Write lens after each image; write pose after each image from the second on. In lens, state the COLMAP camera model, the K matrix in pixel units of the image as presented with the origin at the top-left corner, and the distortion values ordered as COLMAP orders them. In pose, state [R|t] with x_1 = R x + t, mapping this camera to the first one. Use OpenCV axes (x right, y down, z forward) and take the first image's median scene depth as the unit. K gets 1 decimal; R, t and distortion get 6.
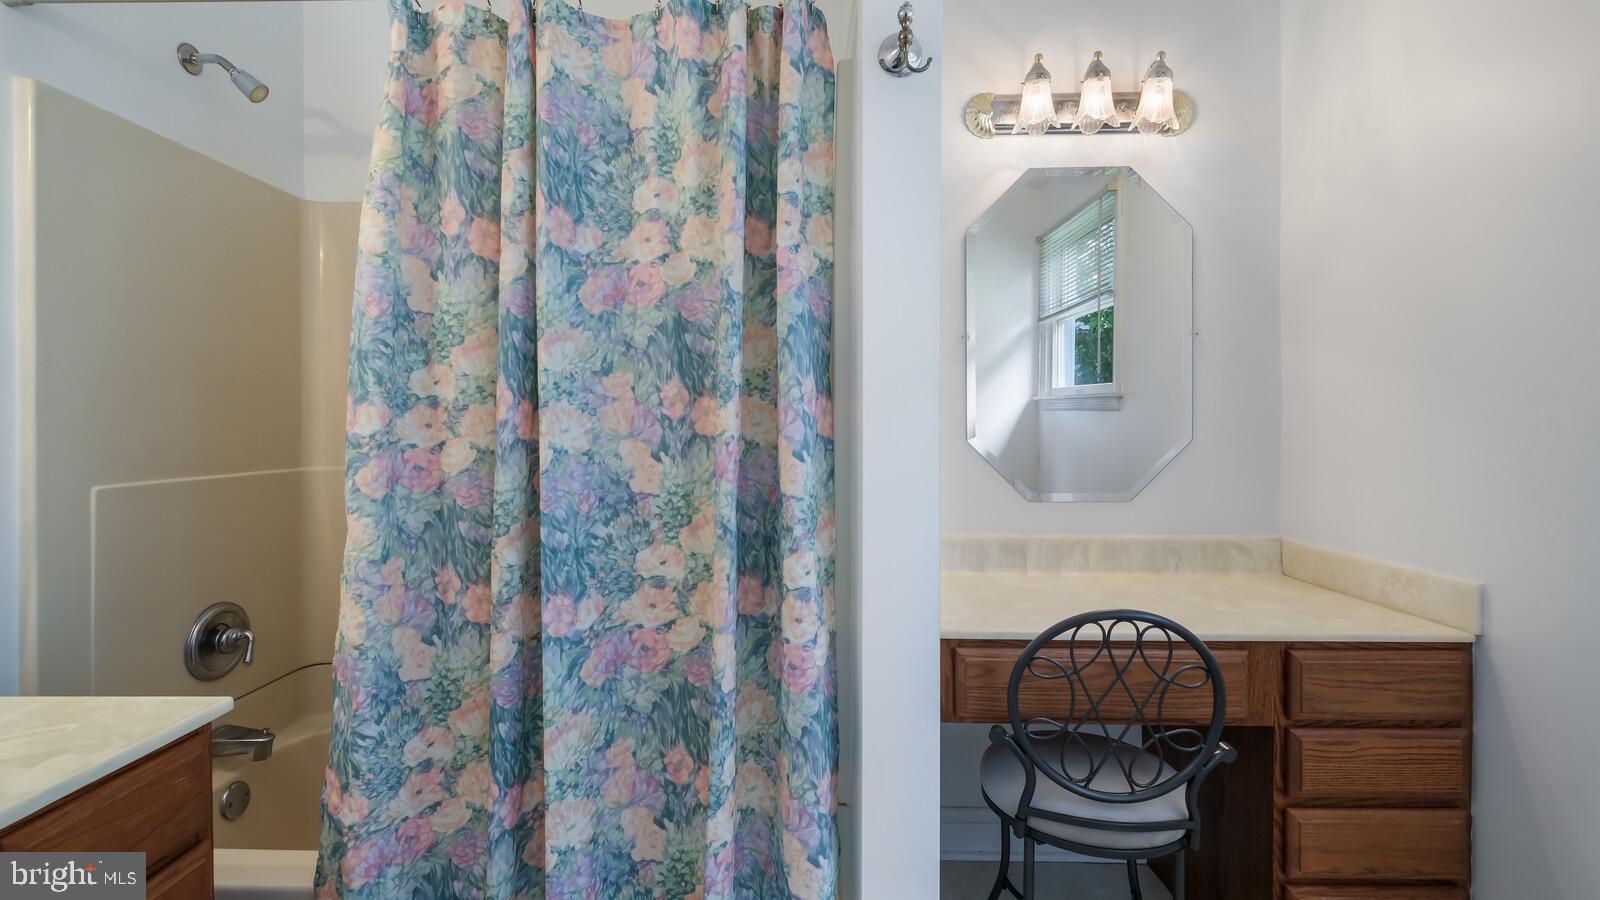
lens RADIAL K [[716.3, 0, 779.4], [0, 716.3, 426.3], [0, 0, 1]] dist [0.004124, -0.004711]
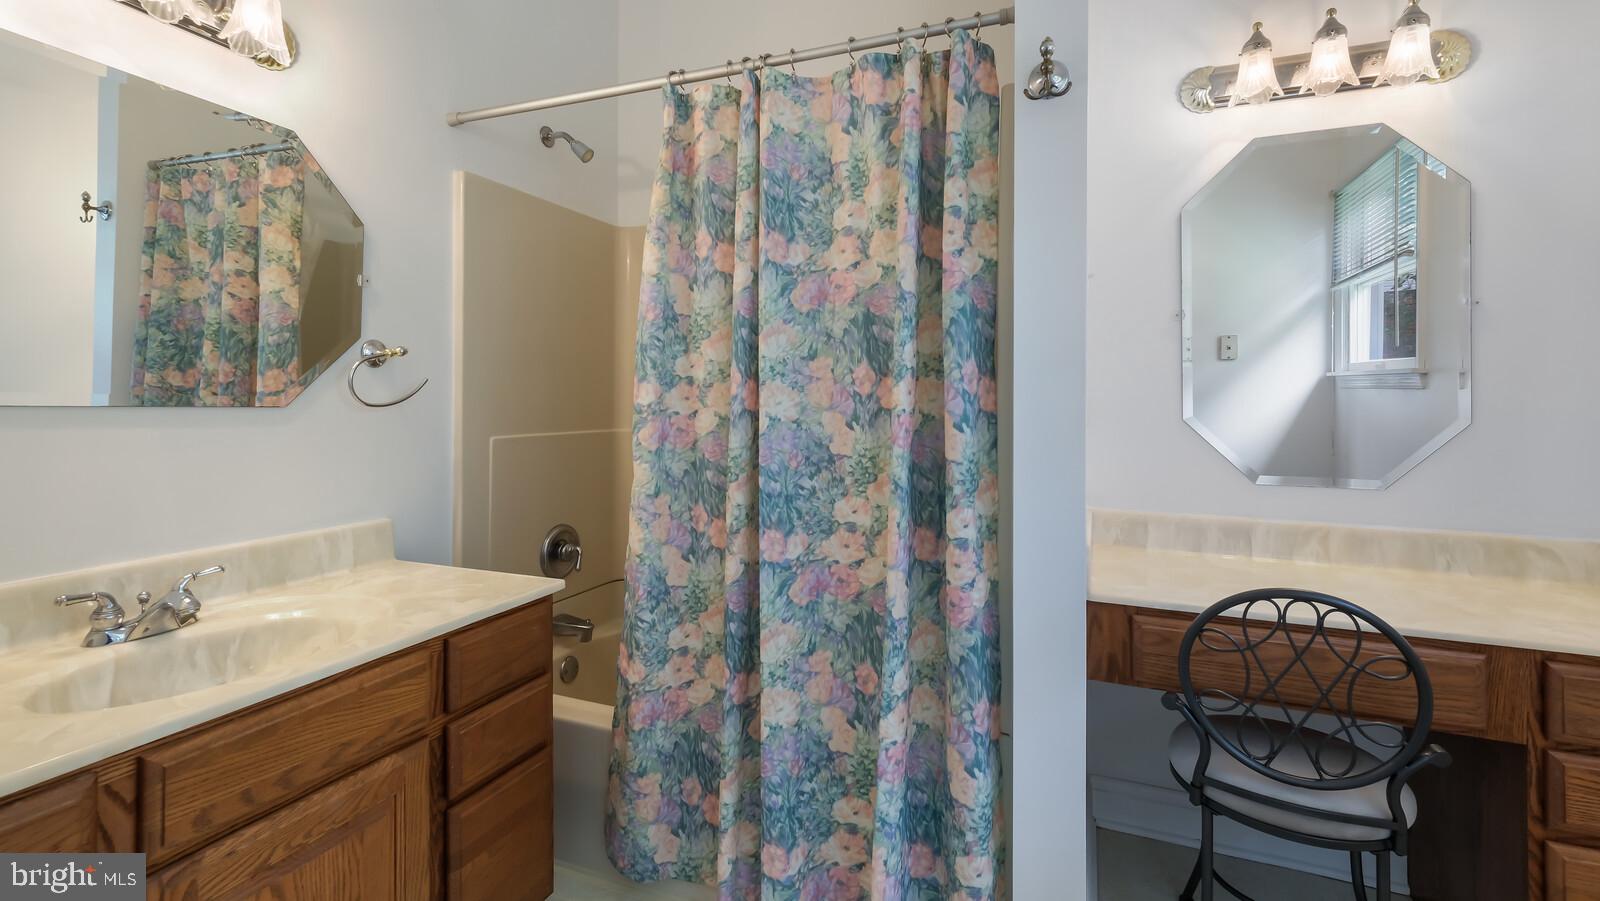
lens RADIAL K [[721.3, 0, 796.8], [0, 721.3, 404.3], [0, 0, 1]] dist [0.007952, -0.000152]
pose [[0.936379, 0.013659, -0.350723, 0.185508], [-0.011835, 0.999903, 0.007344, -0.002279], [0.350790, -0.002726, 0.936450, -0.205616]]
